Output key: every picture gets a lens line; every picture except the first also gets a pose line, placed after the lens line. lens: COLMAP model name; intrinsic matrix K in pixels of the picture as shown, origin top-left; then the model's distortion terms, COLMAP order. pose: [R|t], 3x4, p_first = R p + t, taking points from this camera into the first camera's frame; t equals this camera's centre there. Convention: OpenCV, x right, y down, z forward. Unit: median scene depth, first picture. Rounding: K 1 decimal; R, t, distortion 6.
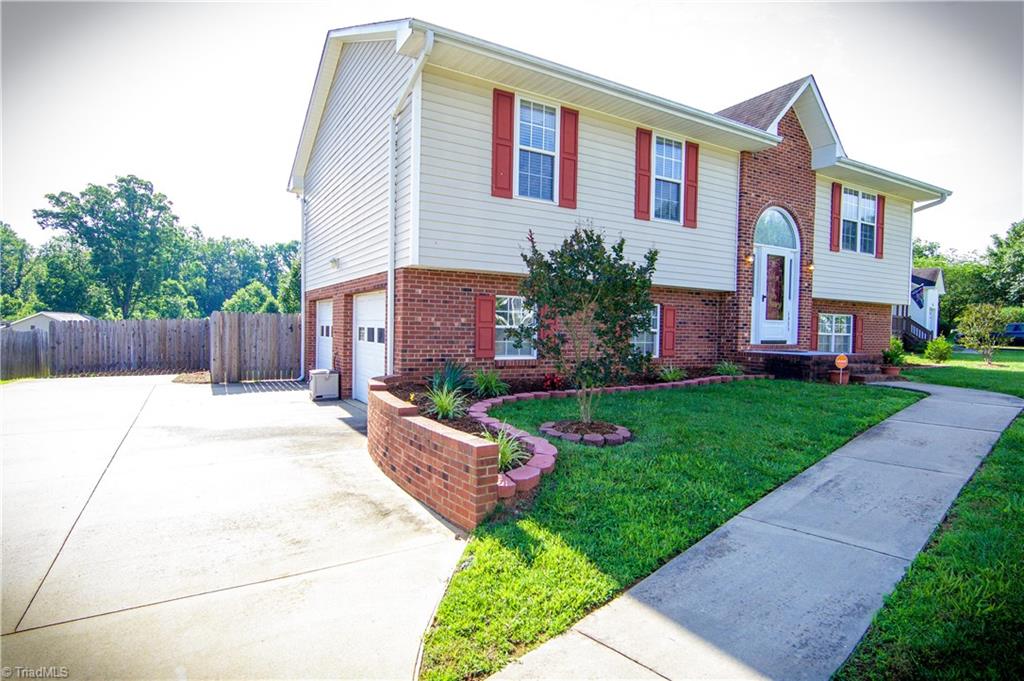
lens RADIAL K [[556.5, 0, 517.5], [0, 556.5, 342.8], [0, 0, 1]] dist [-0.002126, -0.000160]
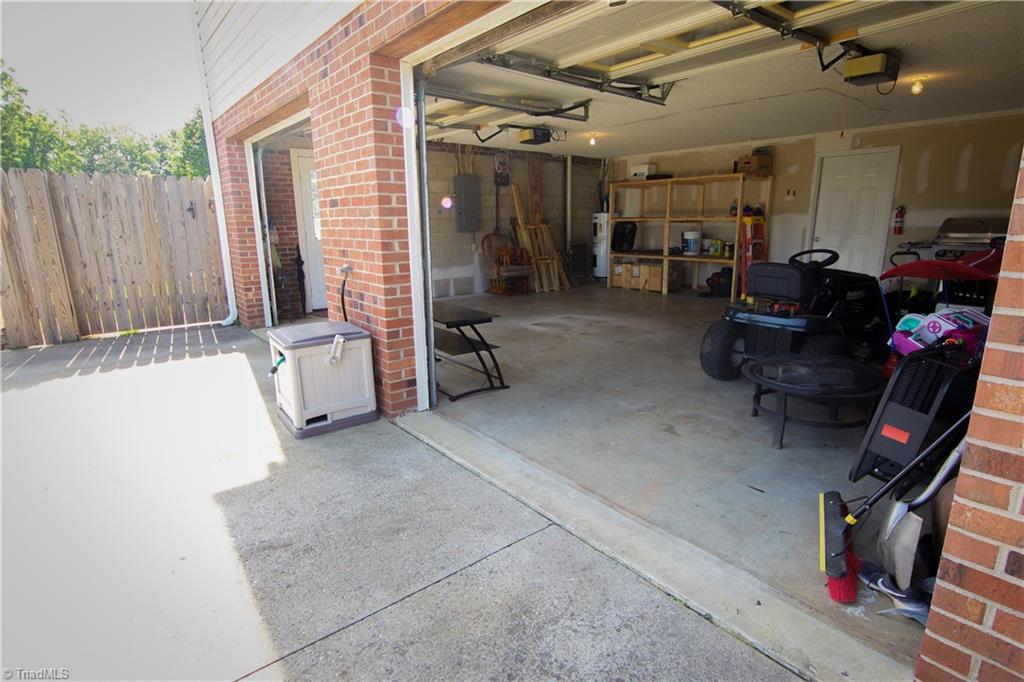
lens RADIAL K [[523.3, 0, 518.2], [0, 523.3, 346.6], [0, 0, 1]] dist [-0.009463, 0.000931]
pose [[0.988387, -0.060884, 0.139228, -0.216509], [0.030757, 0.977416, 0.209074, 0.001783], [-0.148813, -0.202363, 0.967938, 0.544834]]
